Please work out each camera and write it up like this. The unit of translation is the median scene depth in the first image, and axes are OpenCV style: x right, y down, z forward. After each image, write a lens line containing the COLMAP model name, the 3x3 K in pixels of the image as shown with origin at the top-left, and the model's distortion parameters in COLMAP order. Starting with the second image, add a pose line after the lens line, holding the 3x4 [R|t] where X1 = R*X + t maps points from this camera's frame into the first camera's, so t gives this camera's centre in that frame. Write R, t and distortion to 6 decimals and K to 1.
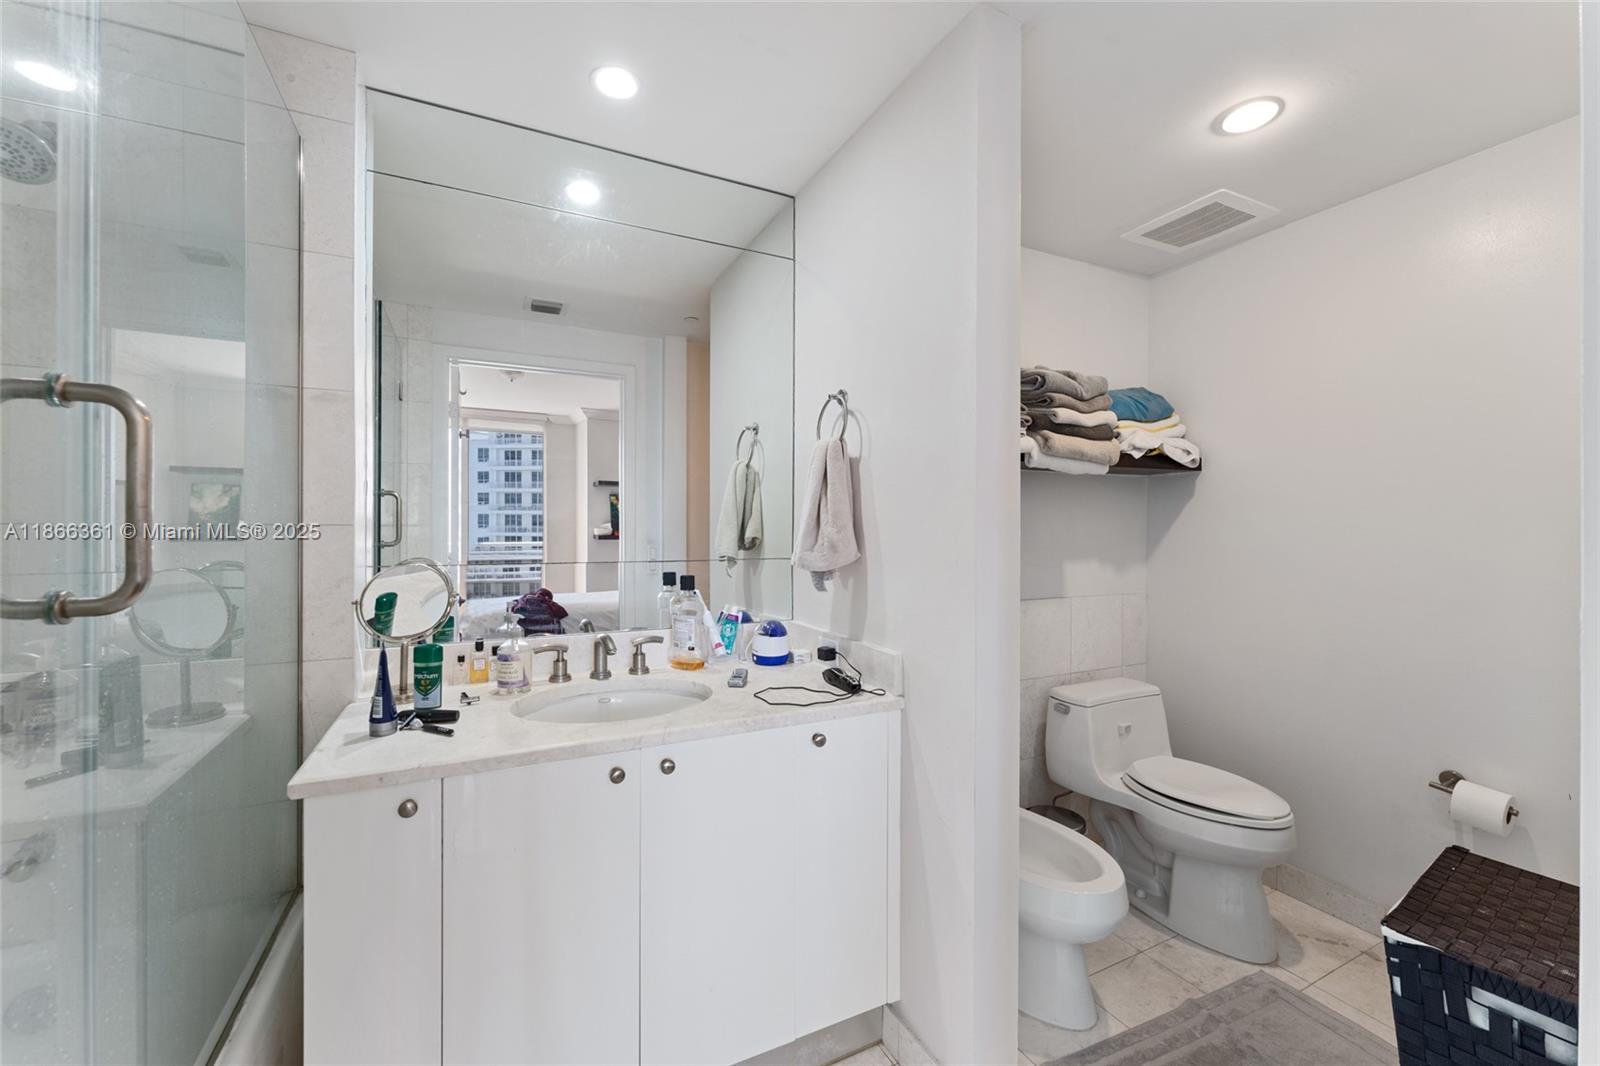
lens RADIAL K [[643.3, 0, 803.5], [0, 643.3, 524.5], [0, 0, 1]] dist [0.000132, -0.000069]
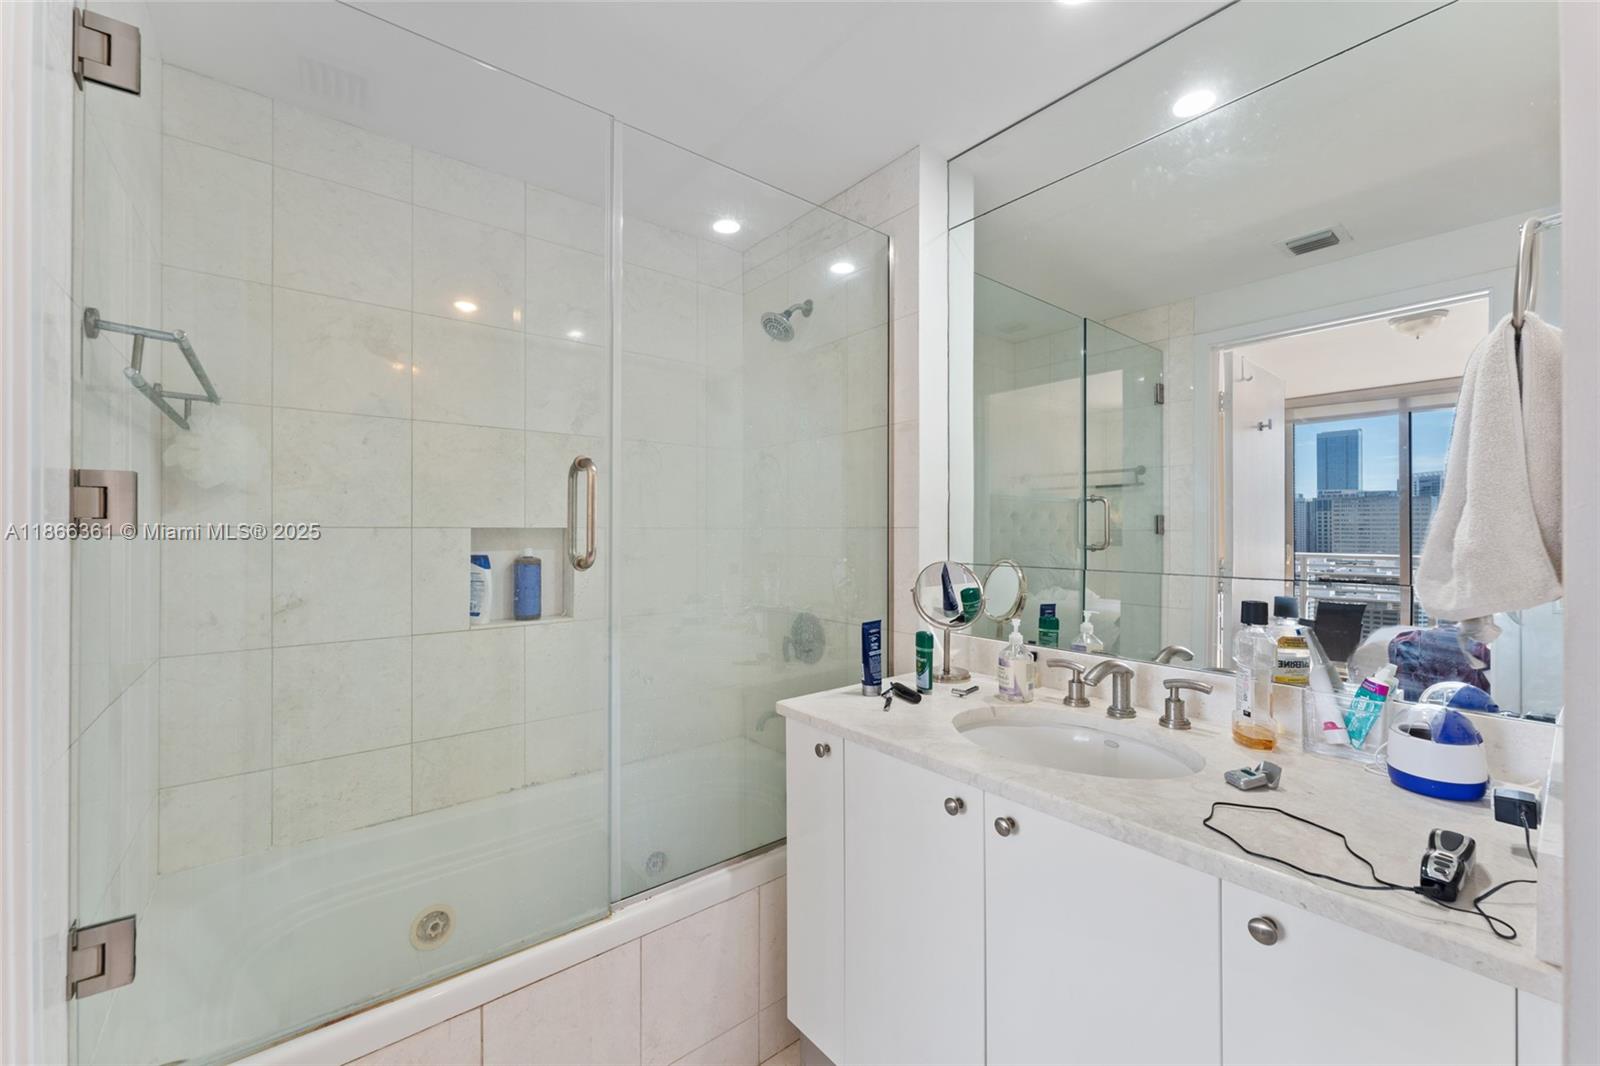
lens RADIAL K [[639.6, 0, 799.4], [0, 639.6, 539.9], [0, 0, 1]] dist [0.000410, 0.000115]
pose [[0.215001, 0.008535, -0.976577, 0.416825], [-0.001251, 0.999963, 0.008464, 0.014428], [0.976613, -0.000599, 0.215004, 0.487271]]
